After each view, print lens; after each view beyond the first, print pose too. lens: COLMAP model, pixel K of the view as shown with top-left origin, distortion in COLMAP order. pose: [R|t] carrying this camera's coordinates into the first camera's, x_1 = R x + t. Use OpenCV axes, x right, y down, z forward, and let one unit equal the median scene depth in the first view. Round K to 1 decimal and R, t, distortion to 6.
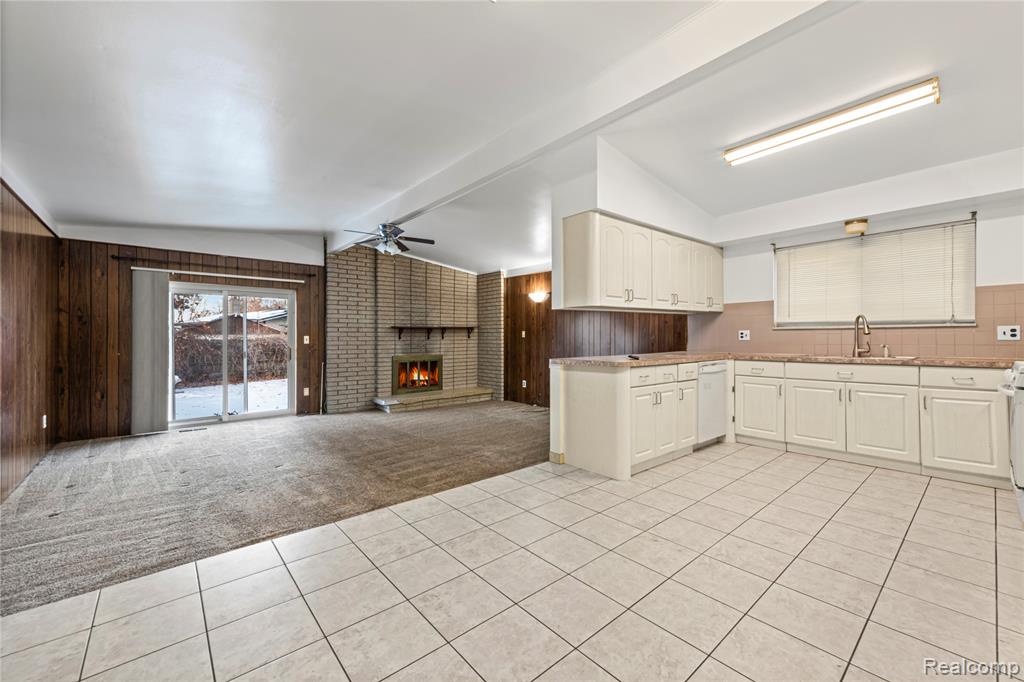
lens RADIAL K [[405.5, 0, 518.5], [0, 405.5, 337.2], [0, 0, 1]] dist [0.006936, -0.000452]
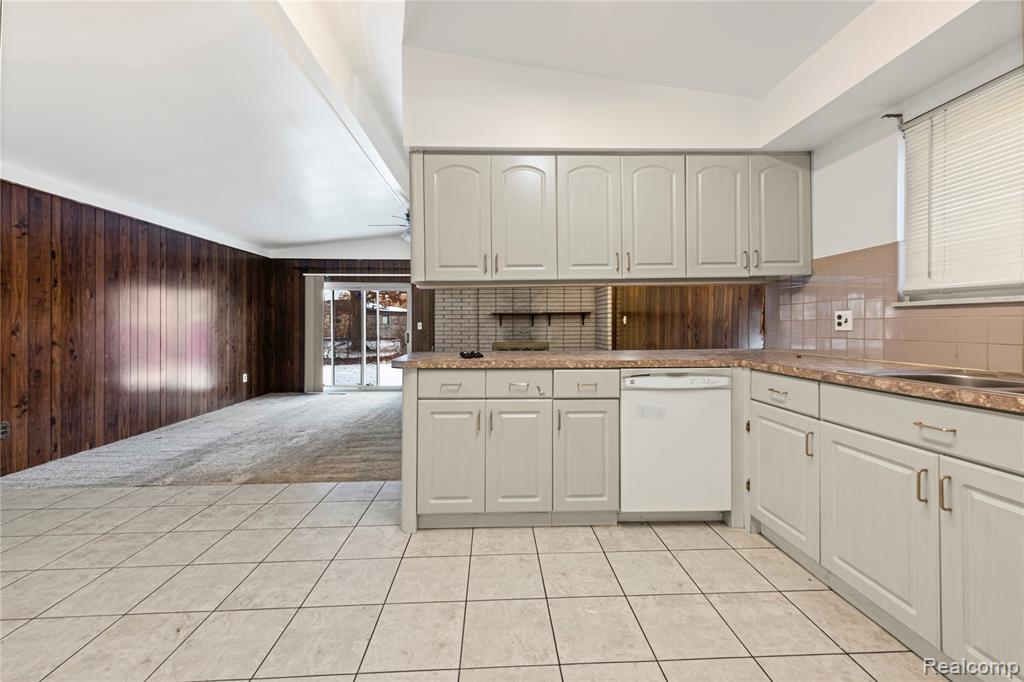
lens RADIAL K [[405.5, 0, 515.1], [0, 405.5, 325.2], [0, 0, 1]] dist [0.006936, -0.000452]
pose [[0.790542, 0.002250, -0.612404, 0.494150], [0.001093, 0.999986, 0.005086, -0.001758], [0.612407, -0.004690, 0.790529, 0.338353]]
